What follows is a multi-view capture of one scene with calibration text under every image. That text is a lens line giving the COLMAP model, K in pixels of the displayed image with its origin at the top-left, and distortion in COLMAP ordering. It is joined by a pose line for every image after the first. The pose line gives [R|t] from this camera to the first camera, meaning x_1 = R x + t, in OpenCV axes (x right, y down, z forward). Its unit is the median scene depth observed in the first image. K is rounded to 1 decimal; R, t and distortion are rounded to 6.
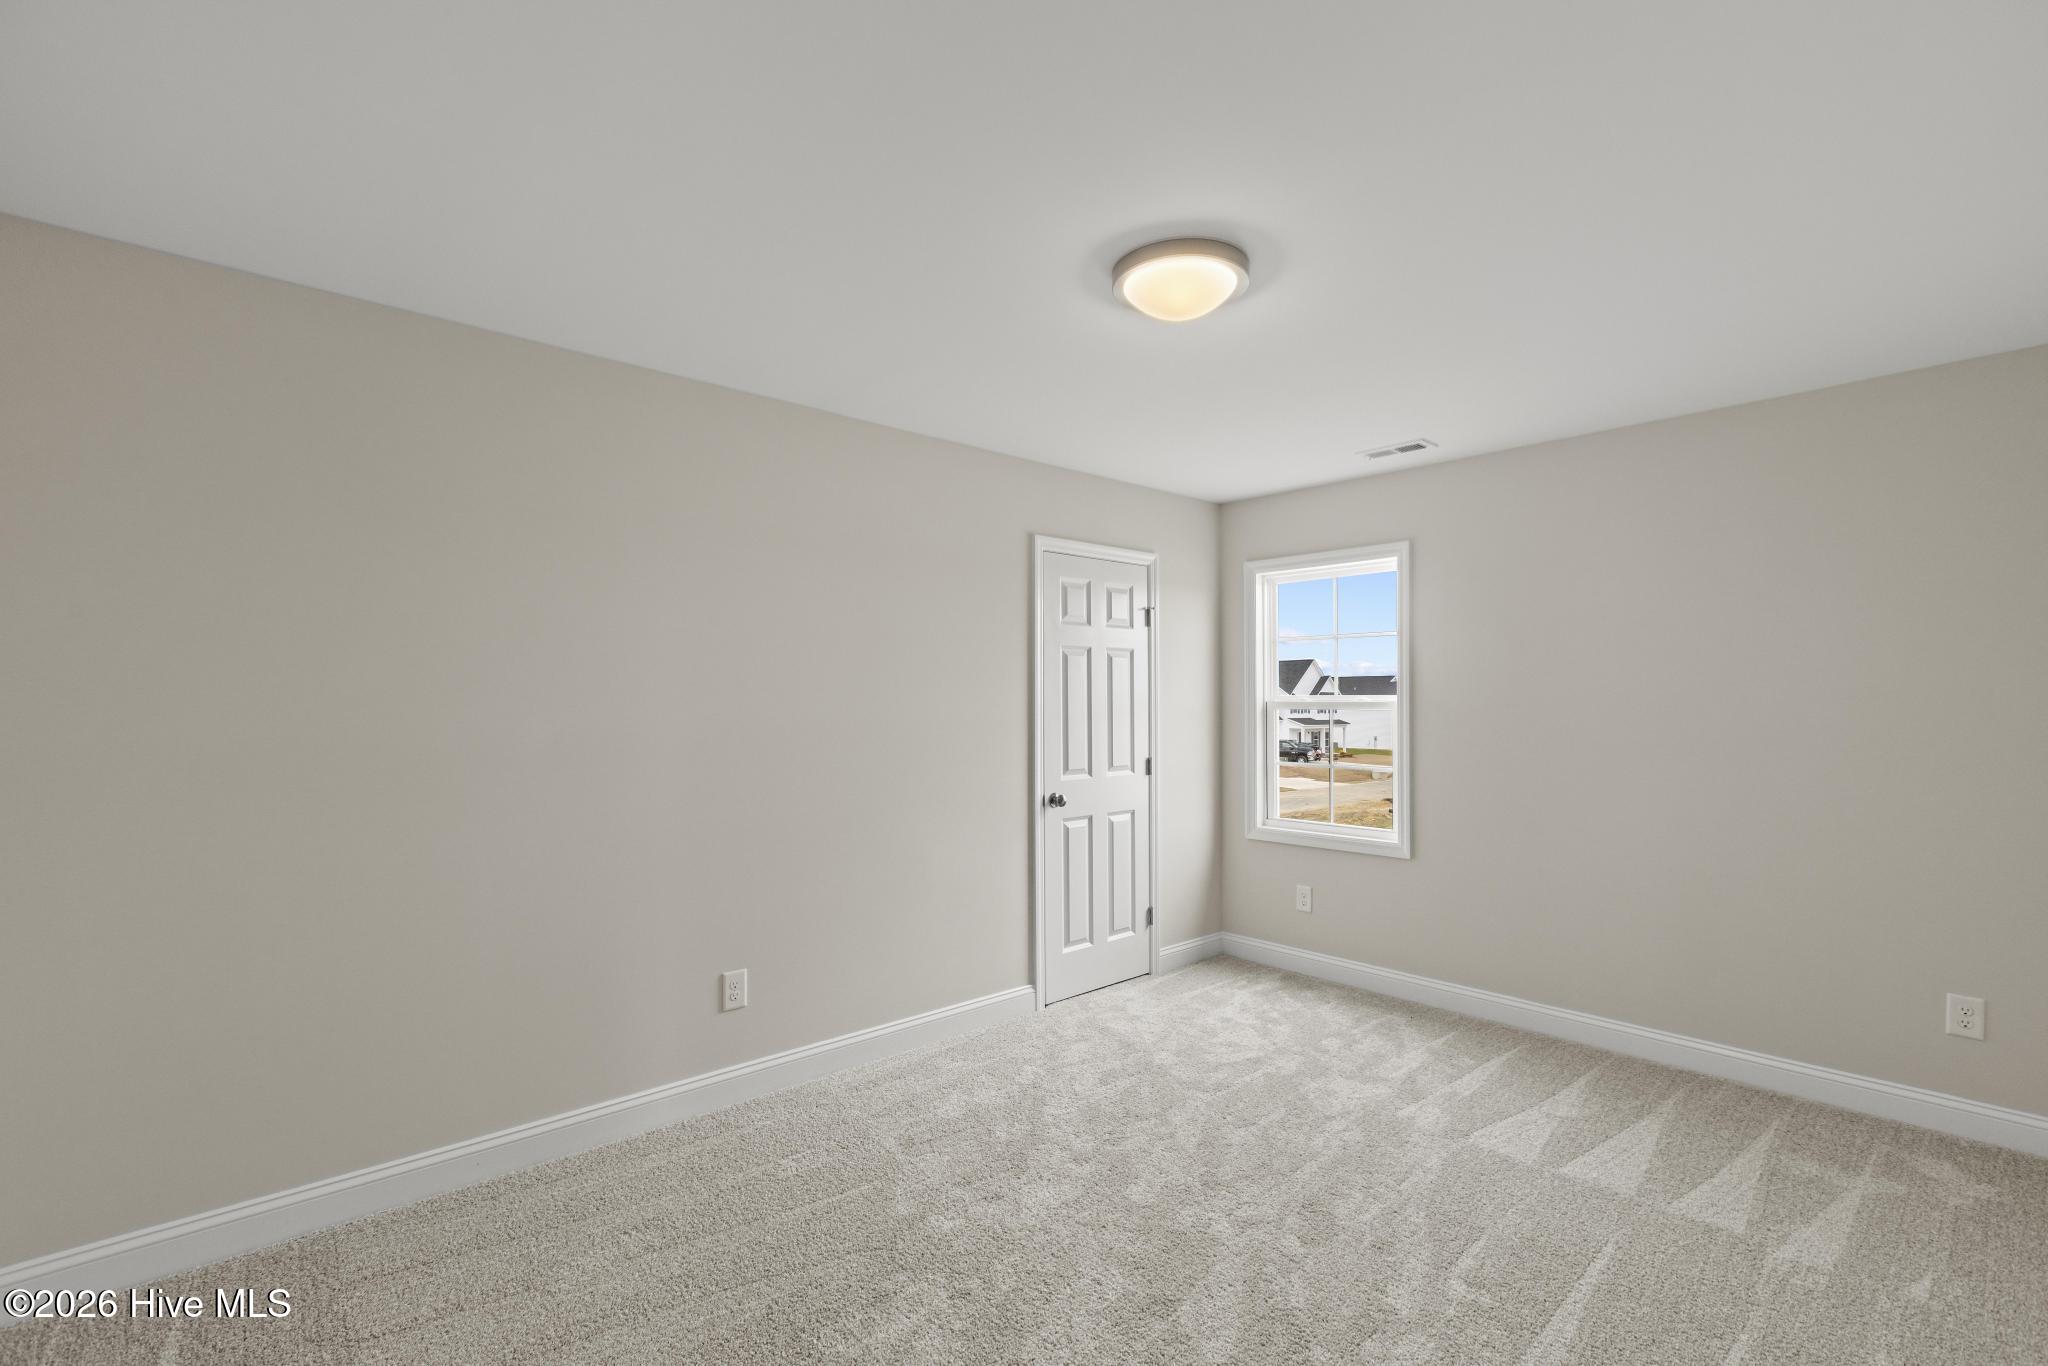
lens RADIAL K [[916.6, 0, 1034.0], [0, 916.6, 697.9], [0, 0, 1]] dist [0.000180, -0.000625]
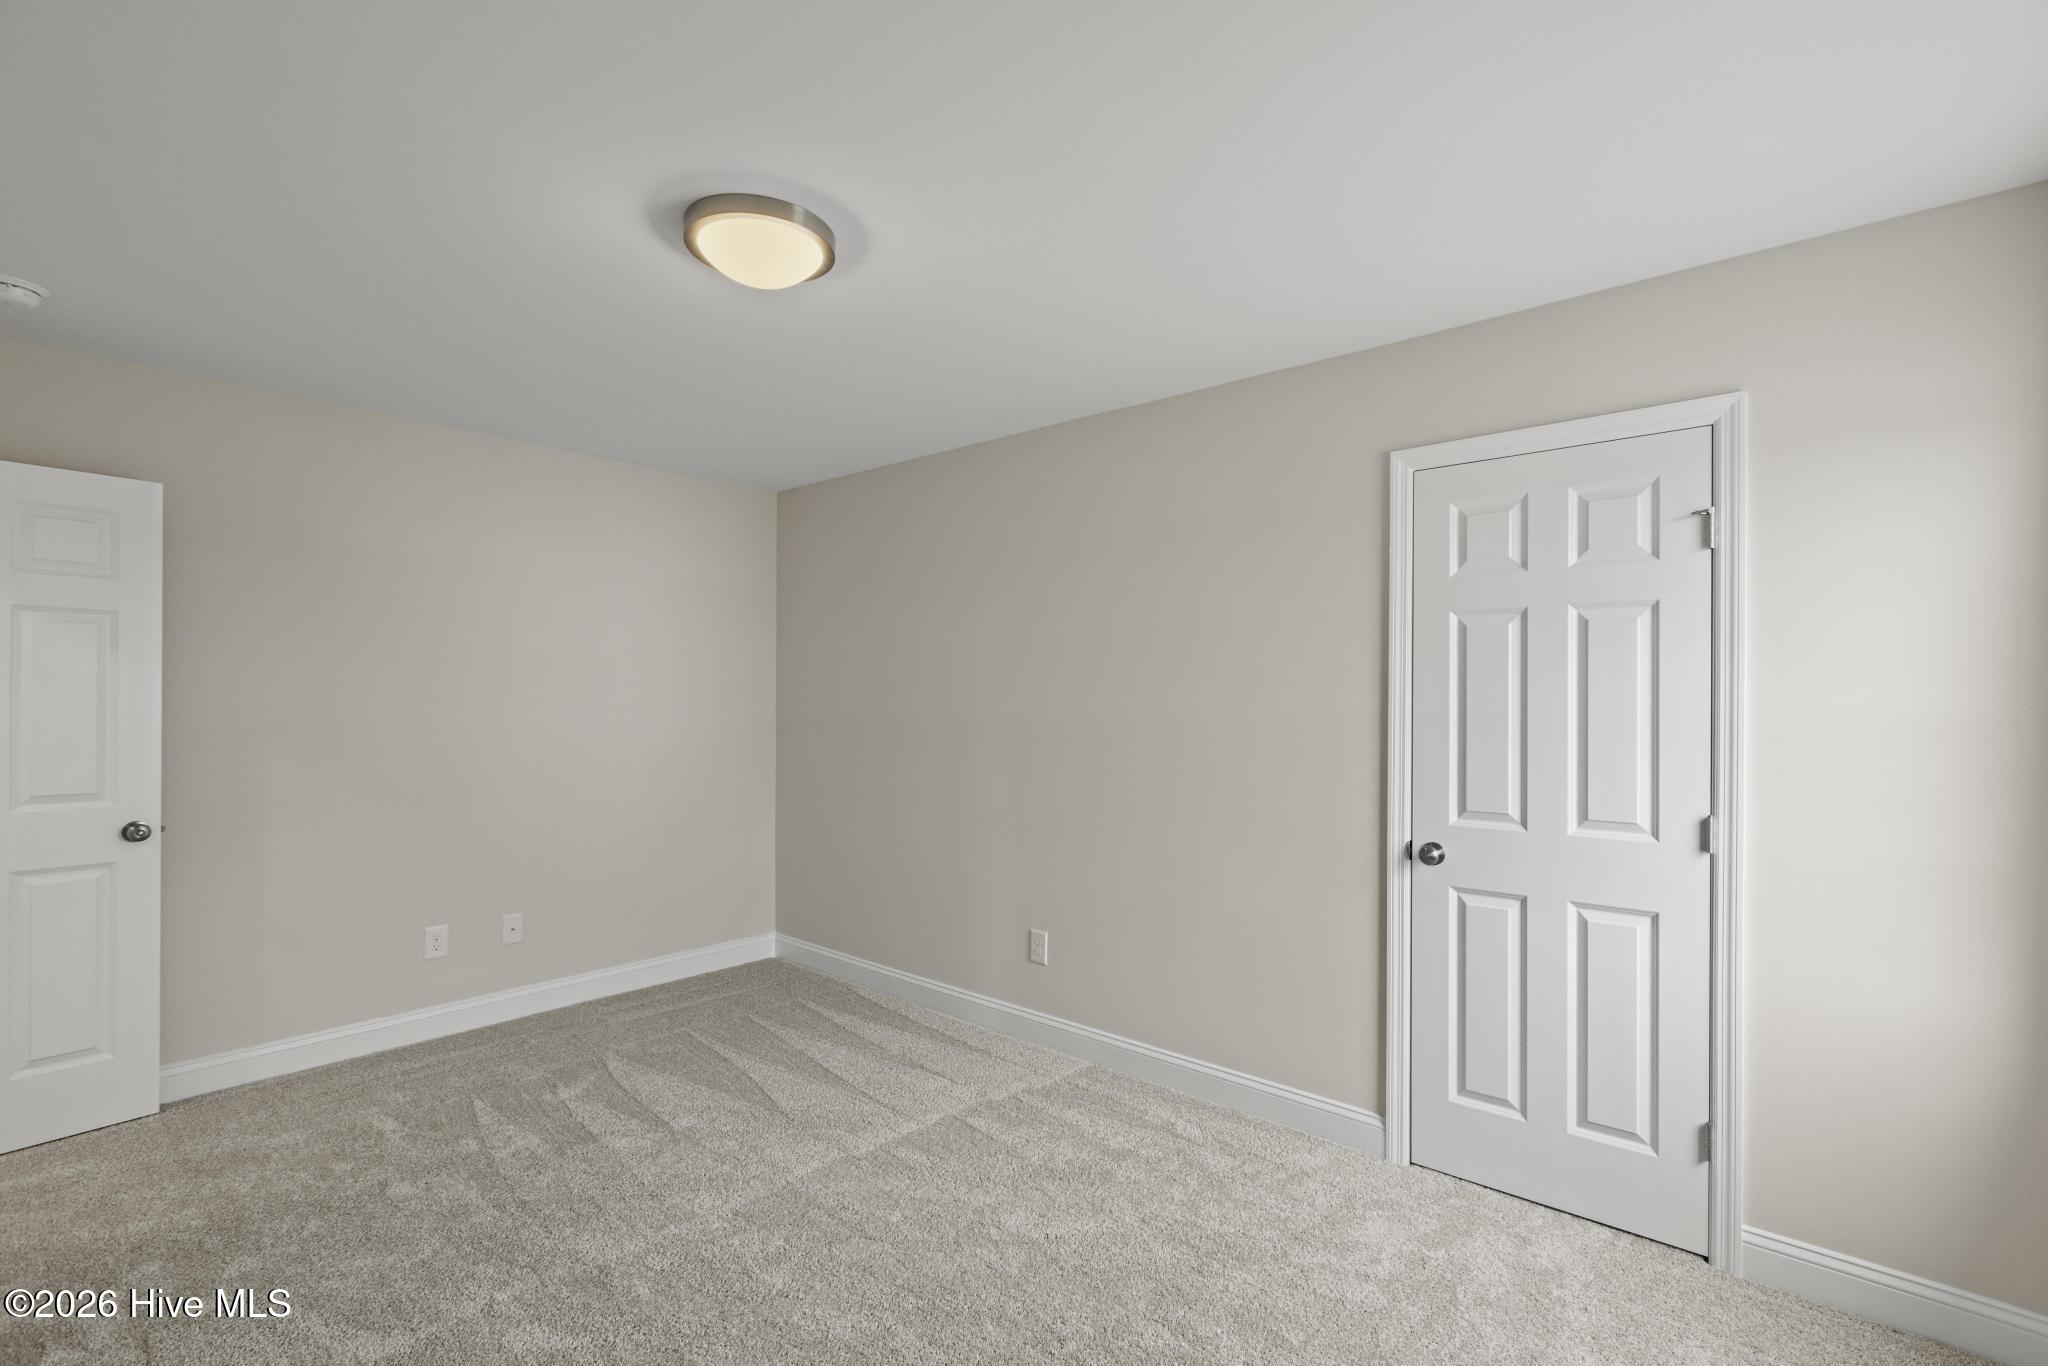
lens RADIAL K [[916.6, 0, 1034.0], [0, 916.6, 697.9], [0, 0, 1]] dist [0.000180, -0.000625]
pose [[0.115745, -0.000170, -0.993279, 0.589859], [0.002733, 0.999996, 0.000147, 0.000976], [0.993275, -0.002732, 0.115745, 0.610823]]
